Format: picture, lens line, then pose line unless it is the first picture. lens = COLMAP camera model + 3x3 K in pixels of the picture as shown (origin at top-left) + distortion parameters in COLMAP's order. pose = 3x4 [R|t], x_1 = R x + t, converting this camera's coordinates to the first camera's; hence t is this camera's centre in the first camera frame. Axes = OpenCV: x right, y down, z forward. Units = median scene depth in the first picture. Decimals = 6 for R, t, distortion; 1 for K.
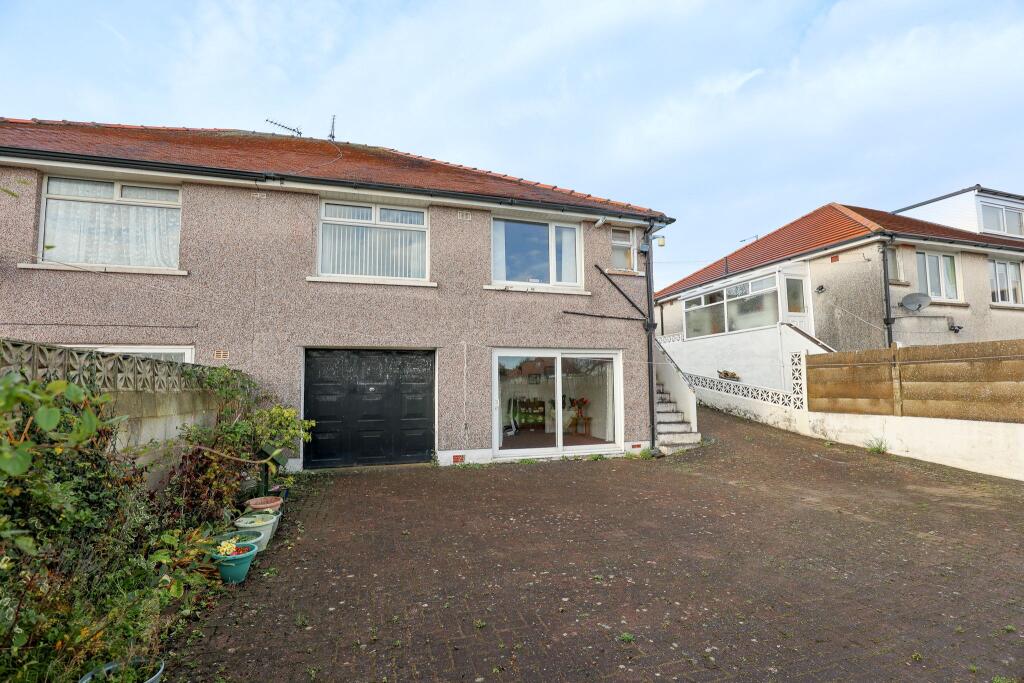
lens RADIAL K [[484.4, 0, 522.1], [0, 484.4, 344.2], [0, 0, 1]] dist [-0.043250, 0.006383]
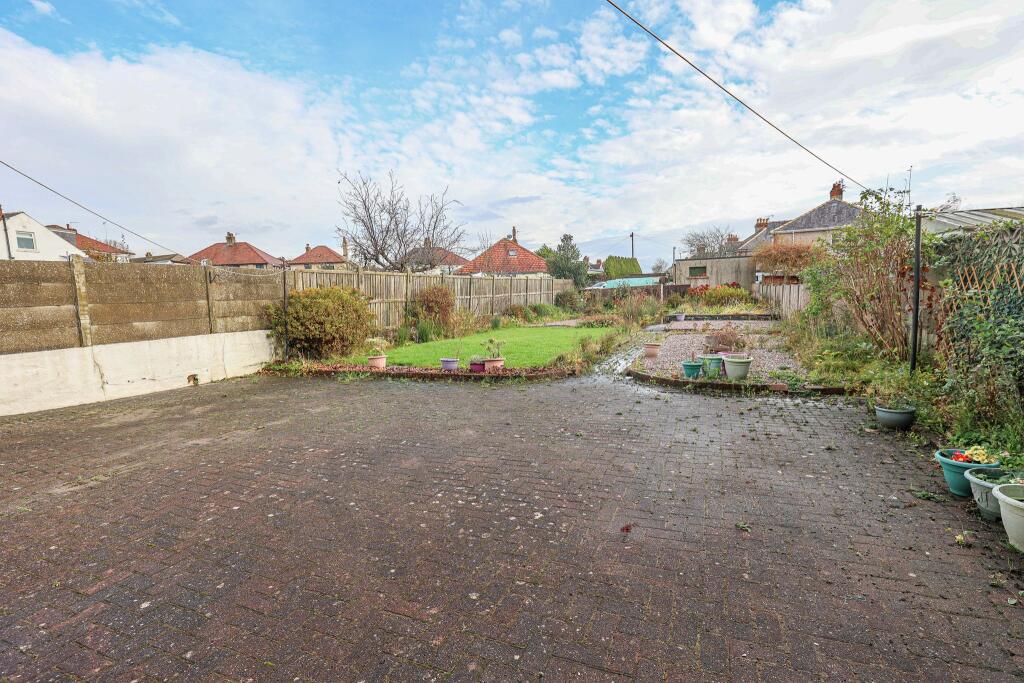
lens RADIAL K [[484.4, 0, 514.0], [0, 484.4, 349.3], [0, 0, 1]] dist [-0.043250, 0.006383]
pose [[-0.762232, -0.044005, 0.645807, -0.274993], [-0.008950, 0.998308, 0.057461, 0.105457], [-0.647243, 0.038019, -0.761335, 1.112944]]
